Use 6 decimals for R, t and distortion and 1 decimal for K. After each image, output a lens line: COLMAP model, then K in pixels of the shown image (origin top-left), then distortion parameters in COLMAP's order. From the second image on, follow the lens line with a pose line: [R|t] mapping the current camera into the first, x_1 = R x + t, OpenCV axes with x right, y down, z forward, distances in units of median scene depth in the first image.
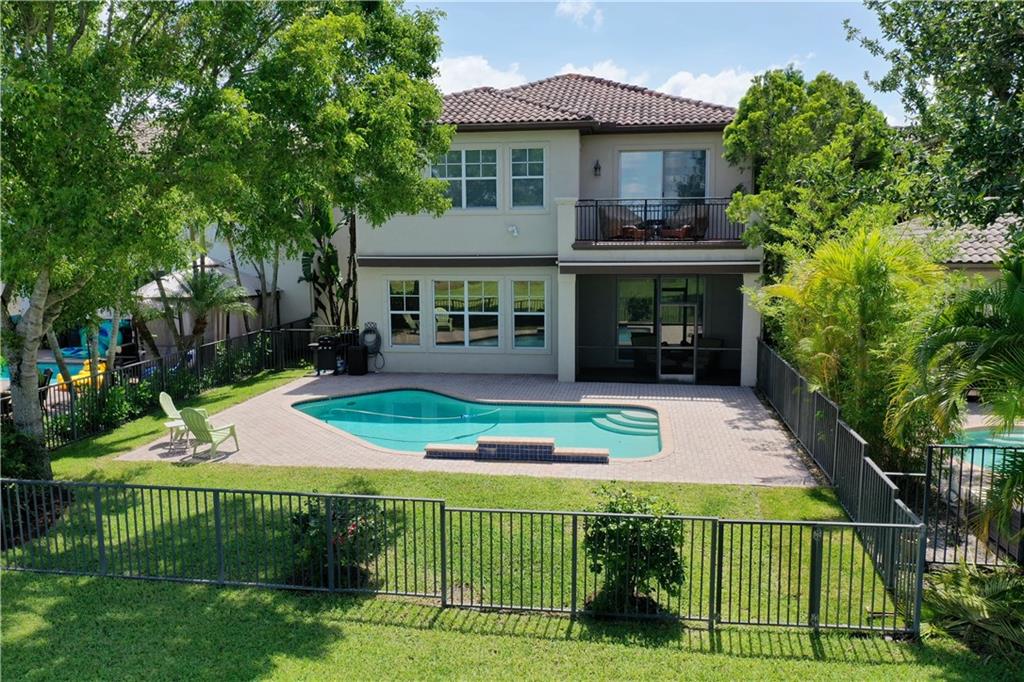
lens RADIAL K [[807.7, 0, 505.6], [0, 807.7, 341.3], [0, 0, 1]] dist [-0.005666, -0.005407]
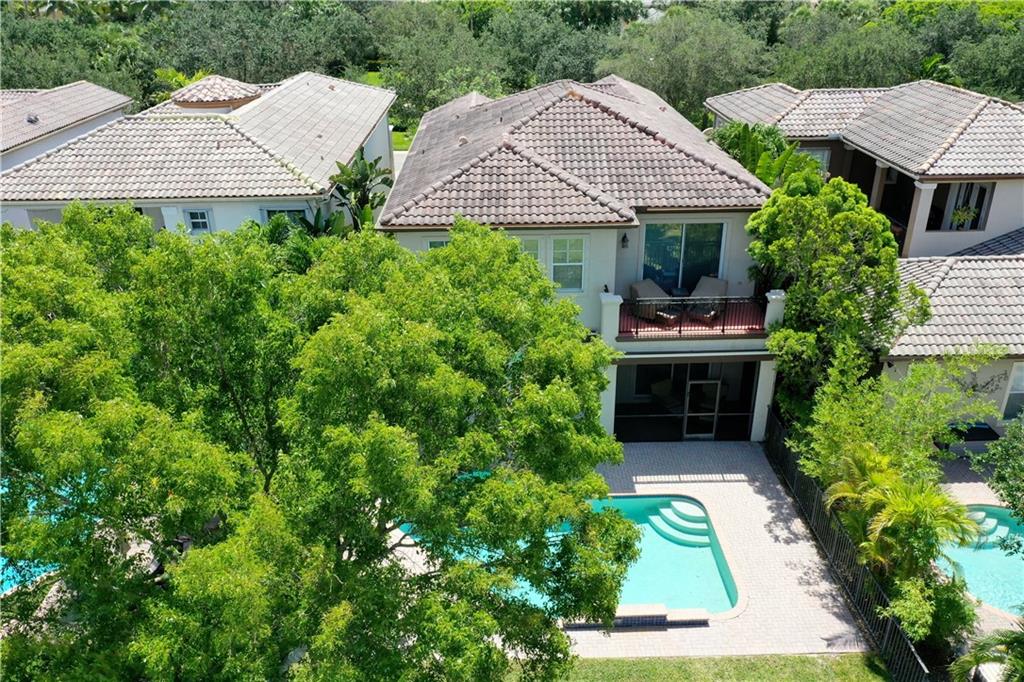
lens RADIAL K [[793.7, 0, 513.5], [0, 793.7, 342.1], [0, 0, 1]] dist [0.002681, 0.002715]
pose [[0.983567, -0.078591, 0.162539, -0.240367], [0.024931, 0.950782, 0.308856, -0.465574], [-0.178812, -0.299728, 0.937117, -0.005347]]
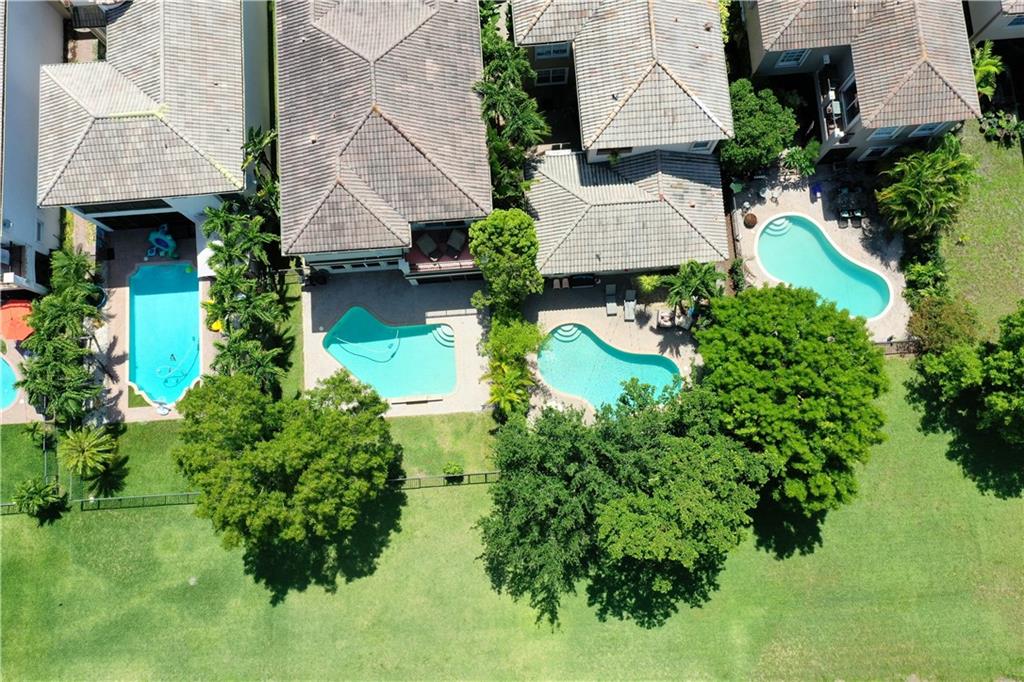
lens RADIAL K [[800.6, 0, 512.0], [0, 800.6, 341.0], [0, 0, 1]] dist [-0.002673, -0.004336]
pose [[0.973806, -0.226016, 0.024864, 0.273719], [0.043801, 0.293764, 0.954874, -2.303952], [-0.223121, -0.928773, 0.295968, 0.066218]]
